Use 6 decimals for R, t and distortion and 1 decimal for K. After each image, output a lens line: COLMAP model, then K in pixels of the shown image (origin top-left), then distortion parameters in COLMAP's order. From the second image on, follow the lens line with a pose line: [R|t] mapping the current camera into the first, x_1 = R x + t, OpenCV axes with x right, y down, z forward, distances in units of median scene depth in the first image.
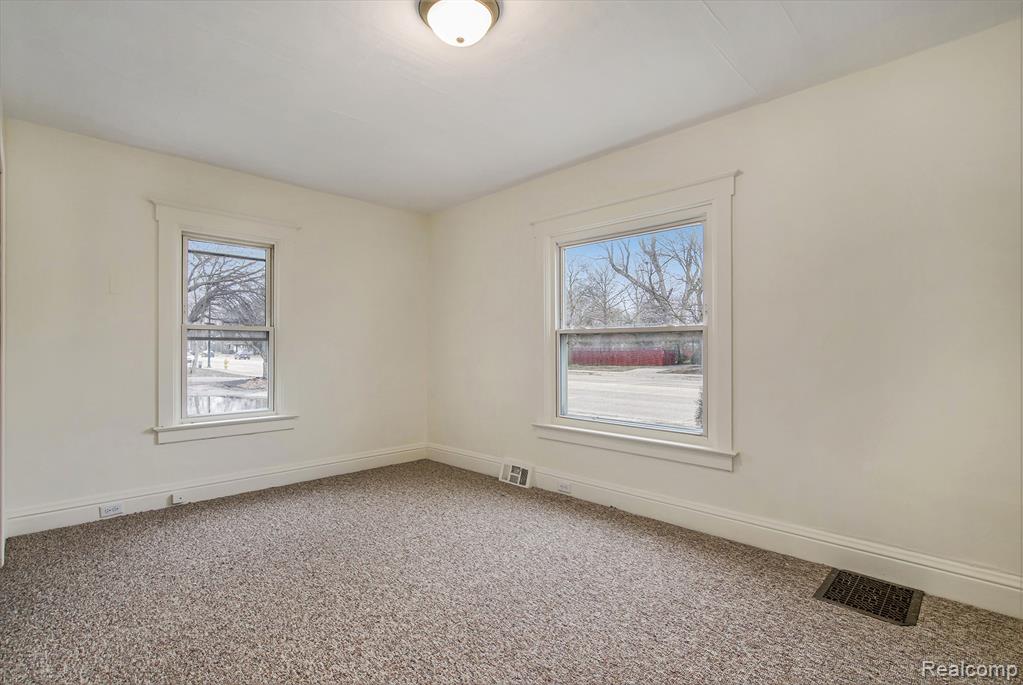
lens RADIAL K [[480.1, 0, 513.2], [0, 480.1, 346.6], [0, 0, 1]] dist [-0.003432, -0.000266]
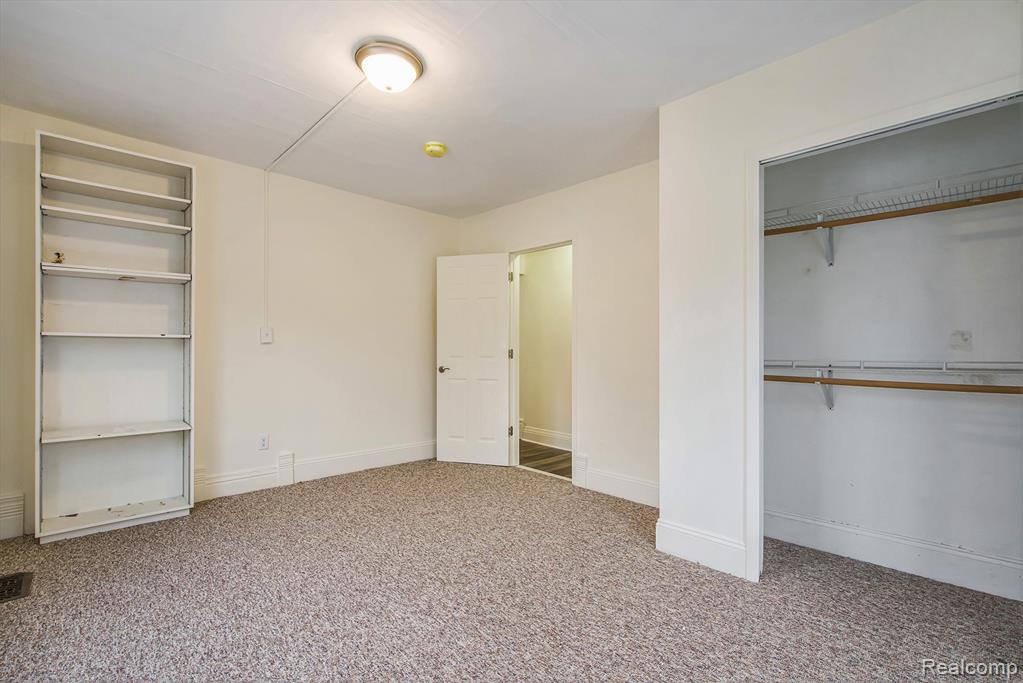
lens RADIAL K [[480.1, 0, 510.1], [0, 480.1, 345.1], [0, 0, 1]] dist [-0.003432, -0.000266]
pose [[-0.999697, -0.003739, 0.024320, -0.392743], [-0.004000, 0.999935, -0.010704, 0.005637], [-0.024278, -0.010798, -0.999647, 1.937407]]
